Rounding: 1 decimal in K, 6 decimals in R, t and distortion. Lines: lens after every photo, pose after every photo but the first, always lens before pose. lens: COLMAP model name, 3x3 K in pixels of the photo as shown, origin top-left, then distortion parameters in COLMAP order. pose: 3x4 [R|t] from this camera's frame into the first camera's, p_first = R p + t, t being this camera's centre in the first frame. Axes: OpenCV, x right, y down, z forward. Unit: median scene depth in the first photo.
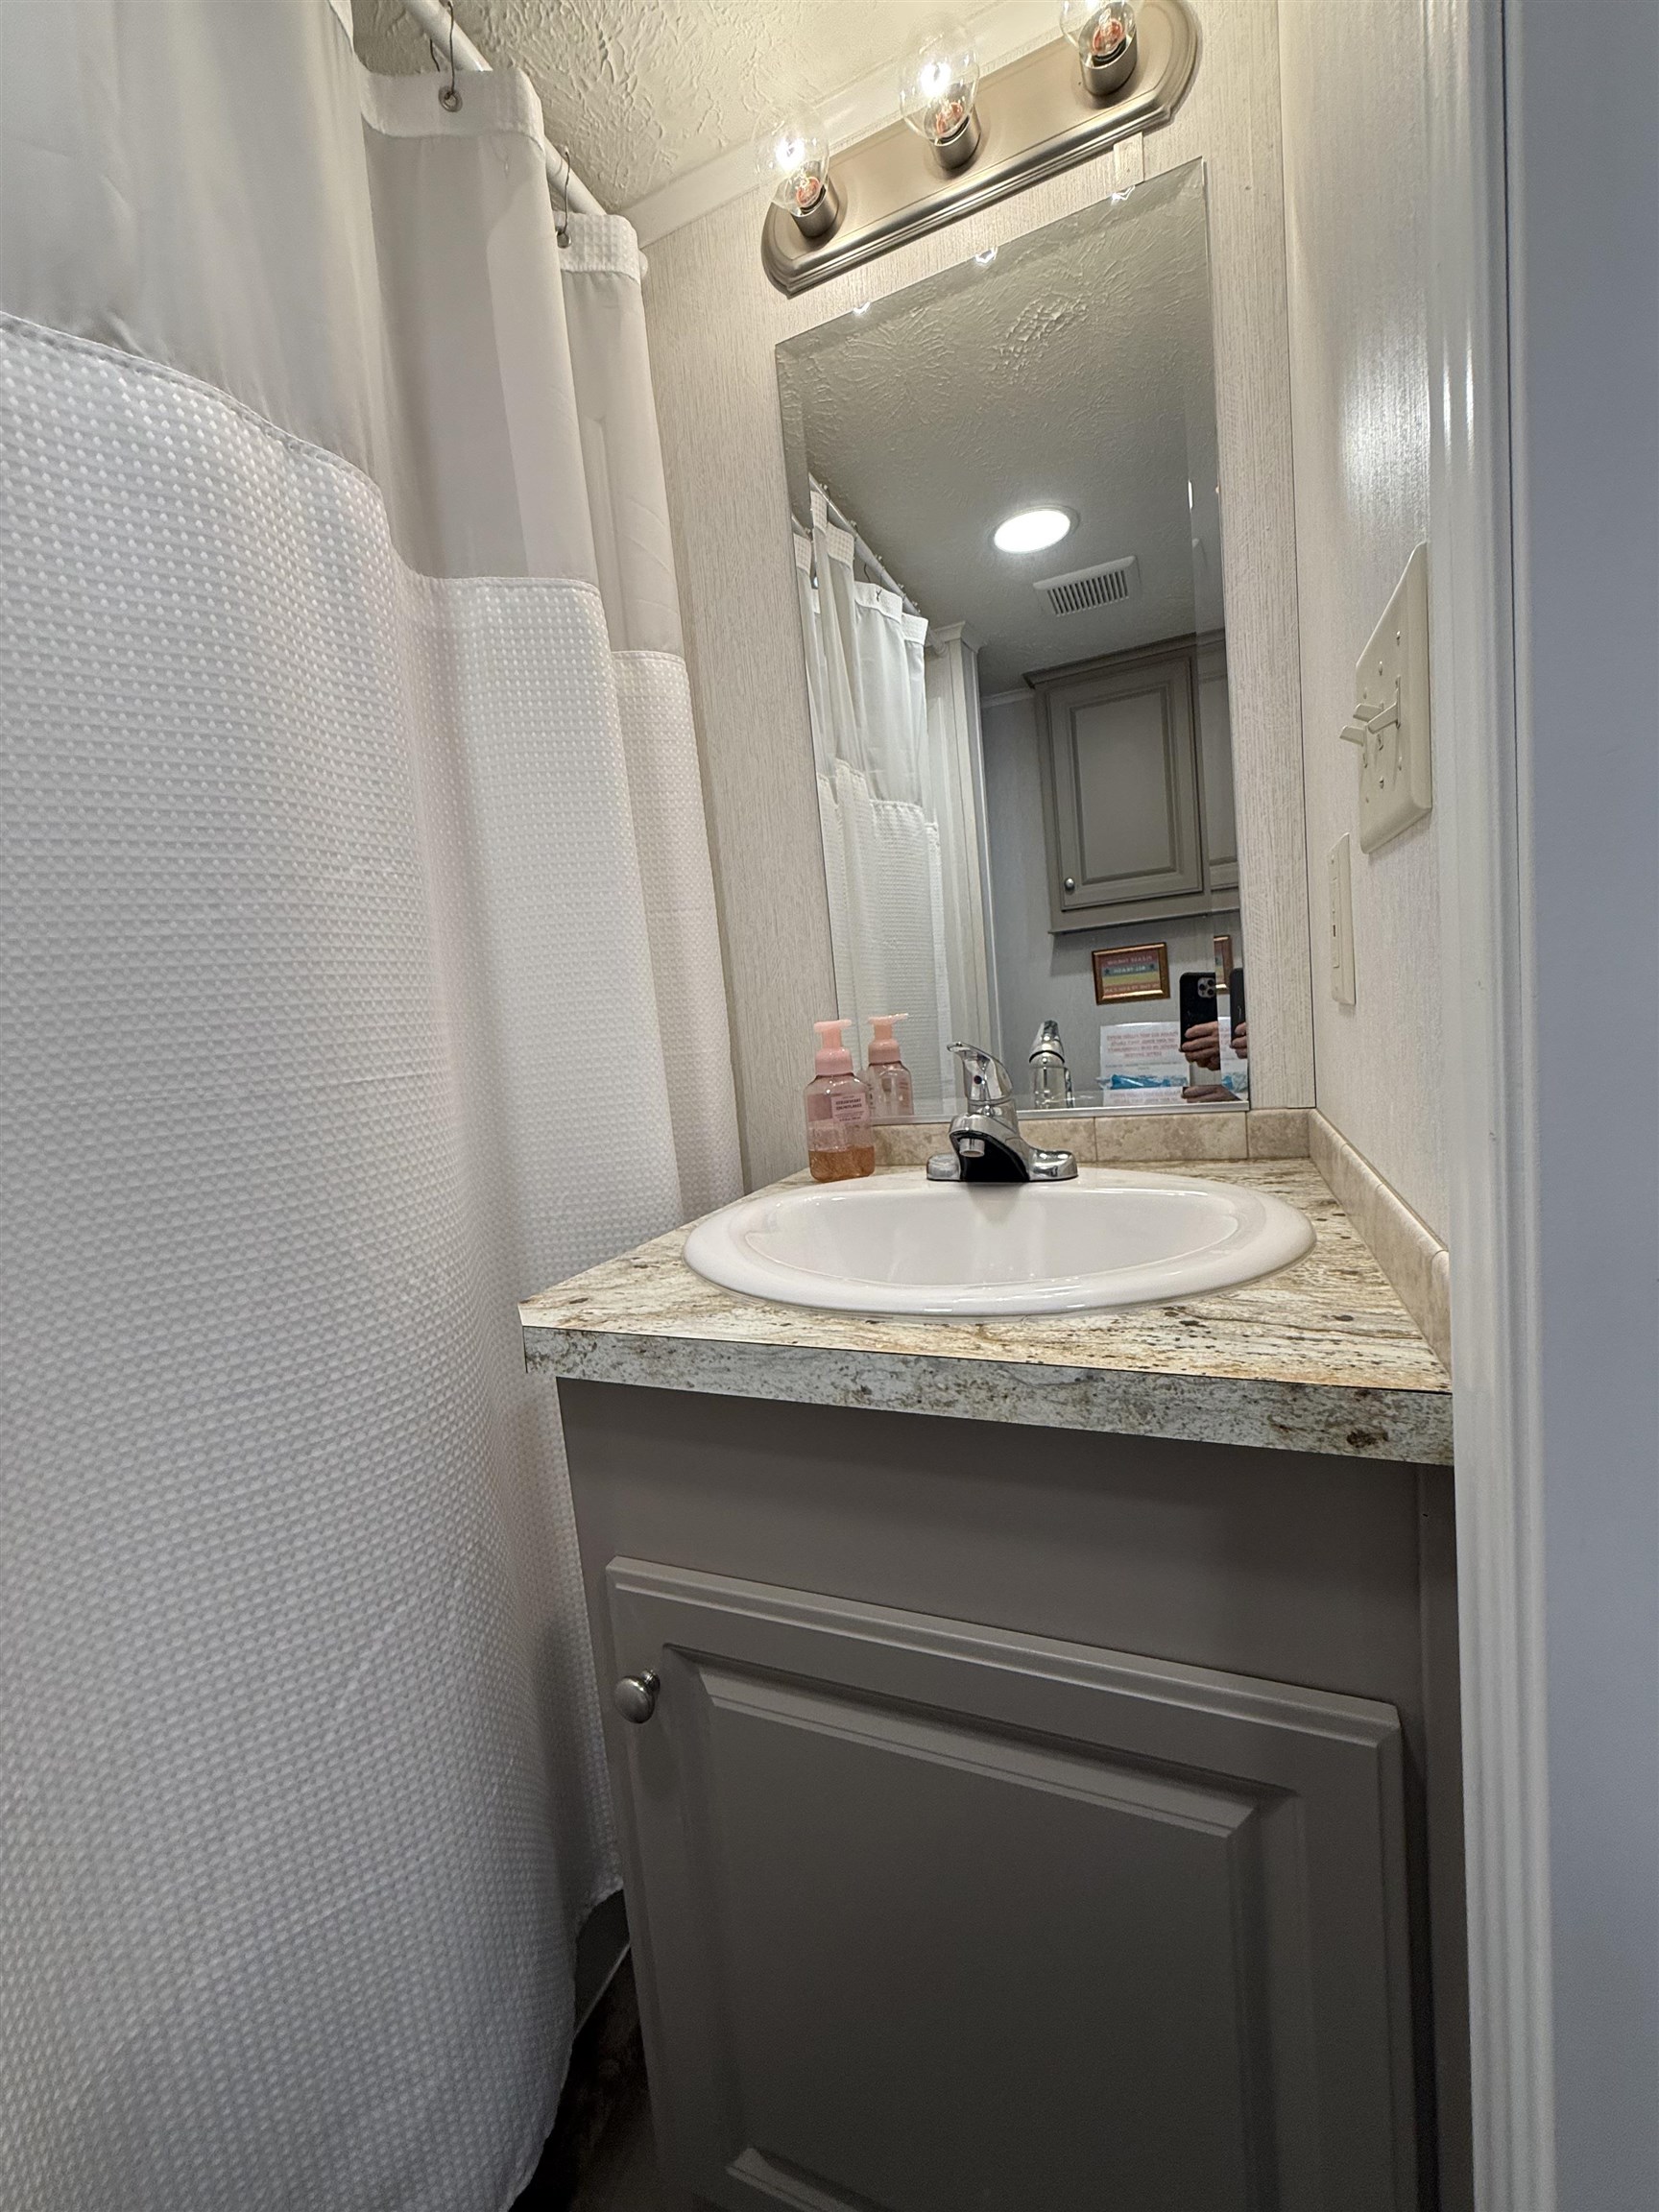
lens RADIAL K [[886.4, 0, 825.0], [0, 886.4, 1104.4], [0, 0, 1]] dist [0.002116, 0.000178]
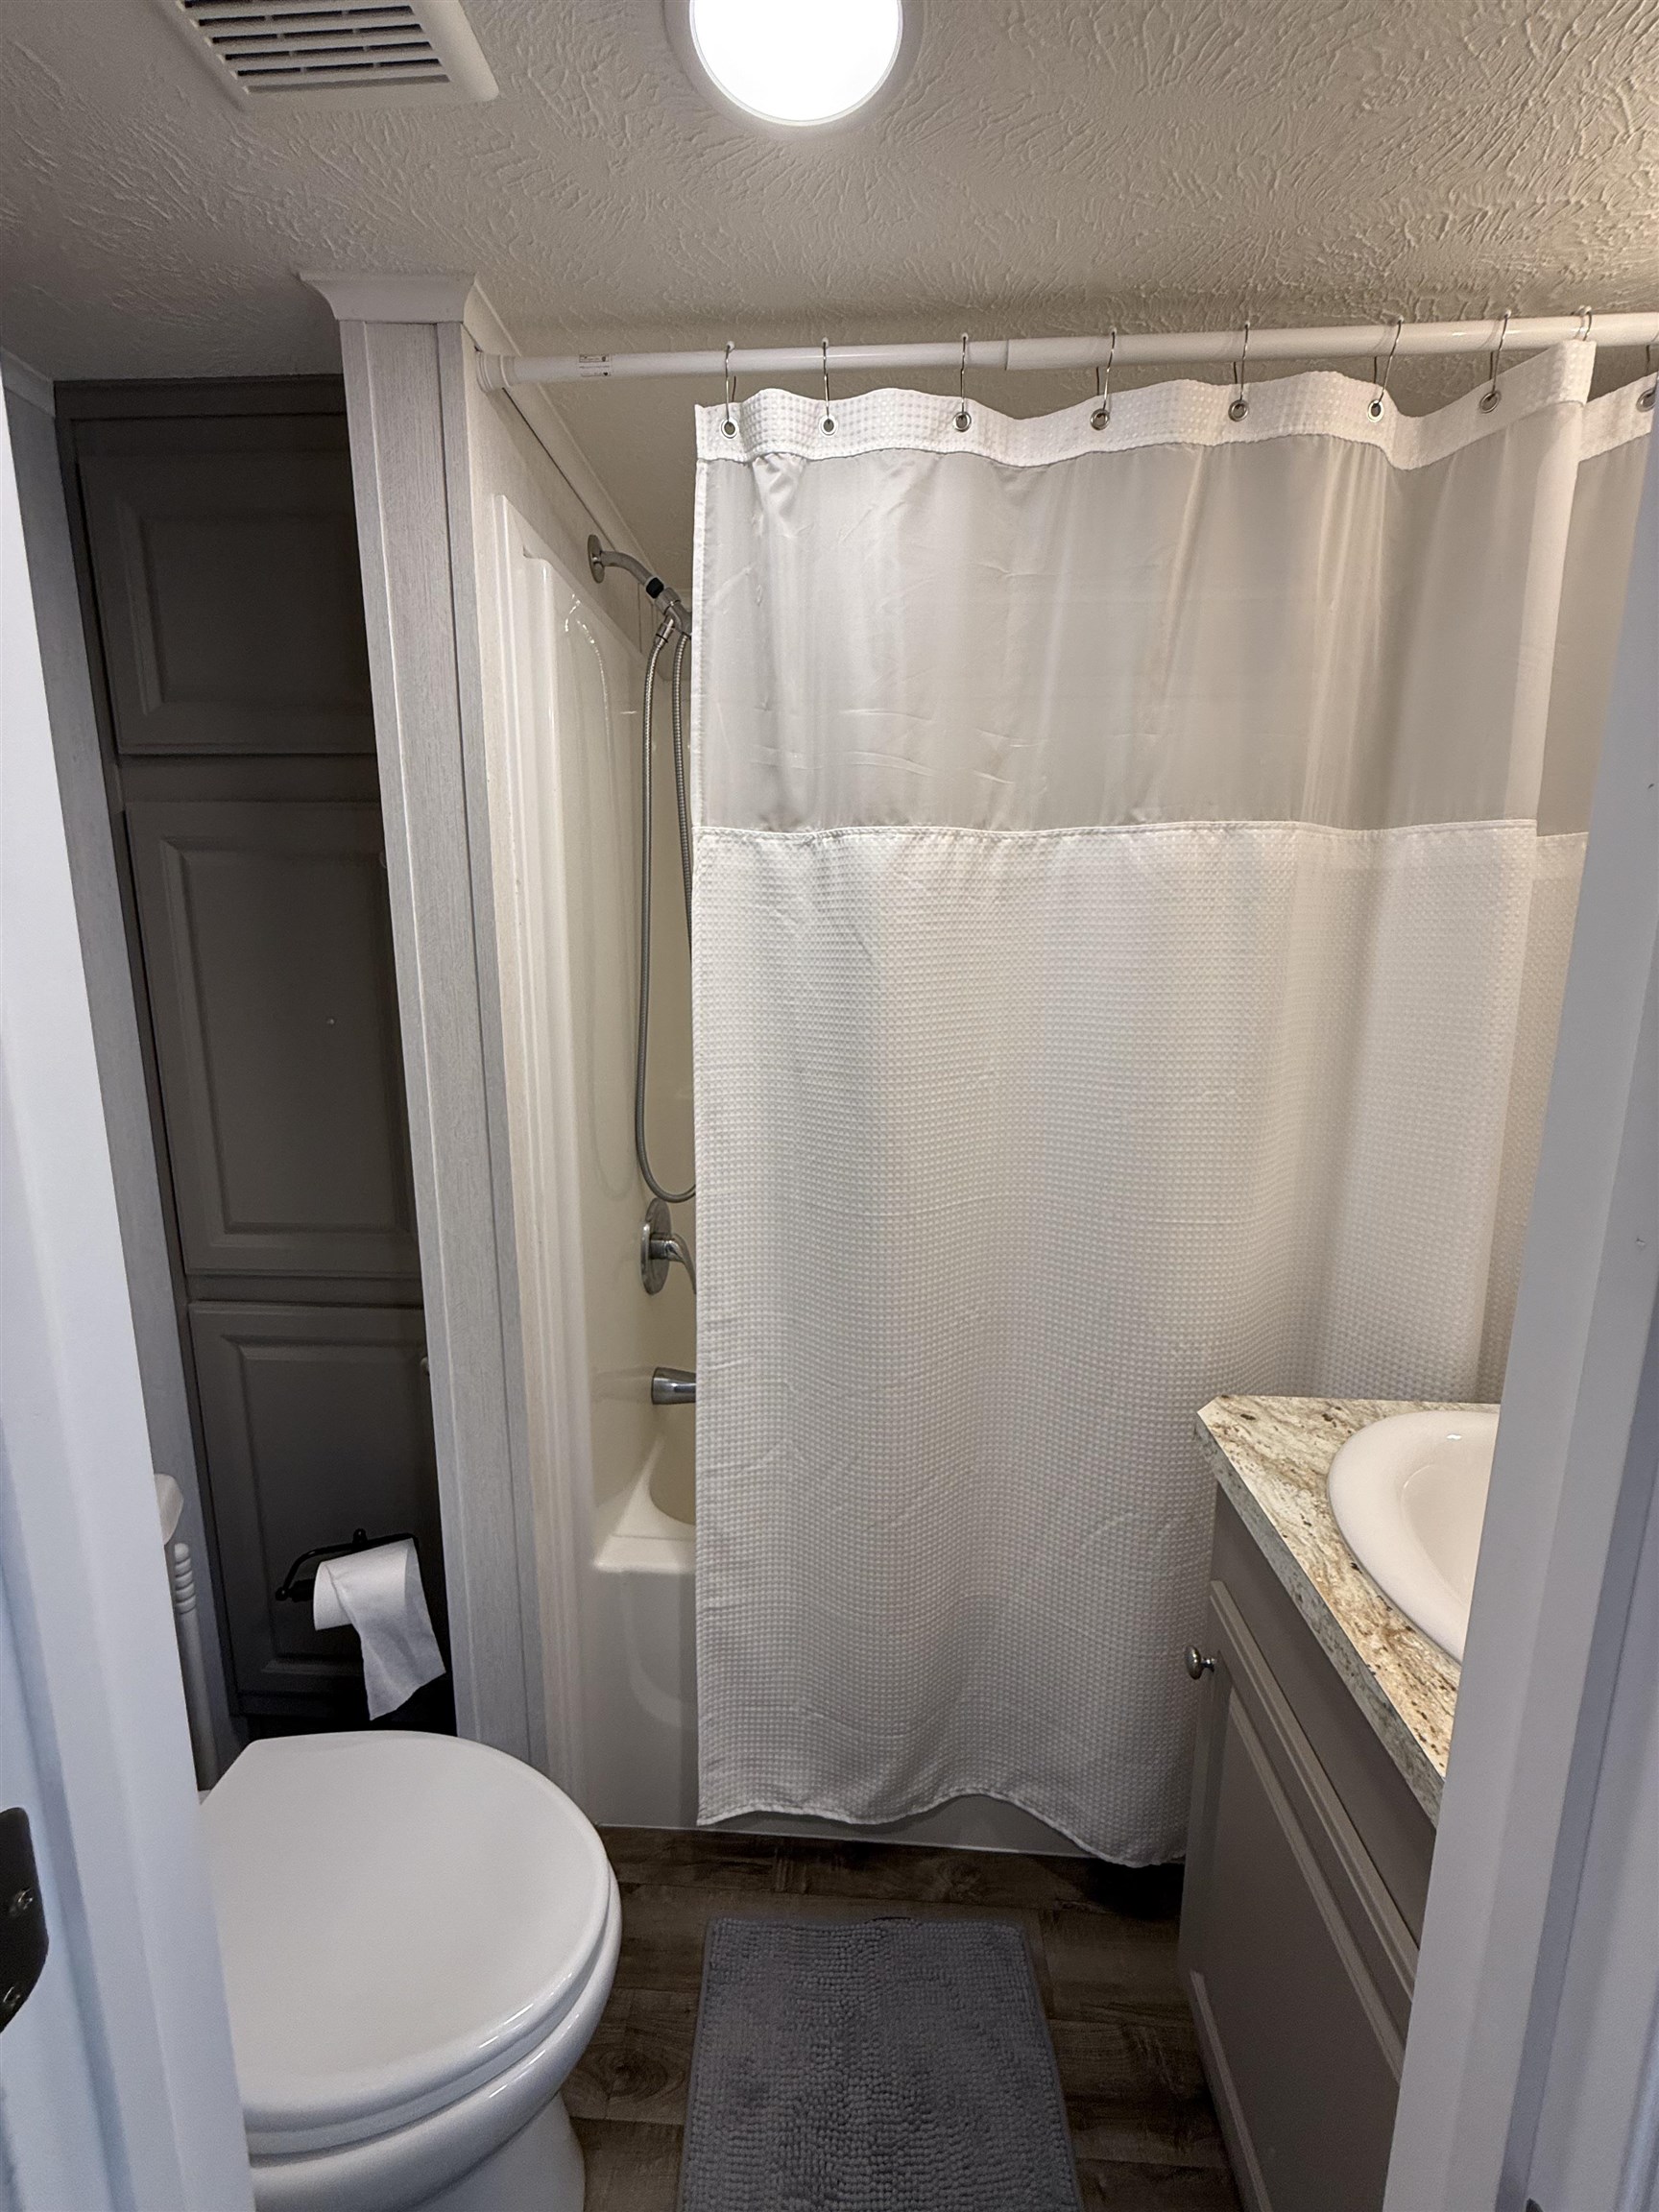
lens RADIAL K [[886.4, 0, 828.3], [0, 886.4, 1102.3], [0, 0, 1]] dist [0.002116, 0.000178]
pose [[0.334807, 0.258066, -0.906260, 0.697022], [-0.122703, 0.965517, 0.229609, -0.542468], [0.934264, 0.034326, 0.354927, -0.197205]]
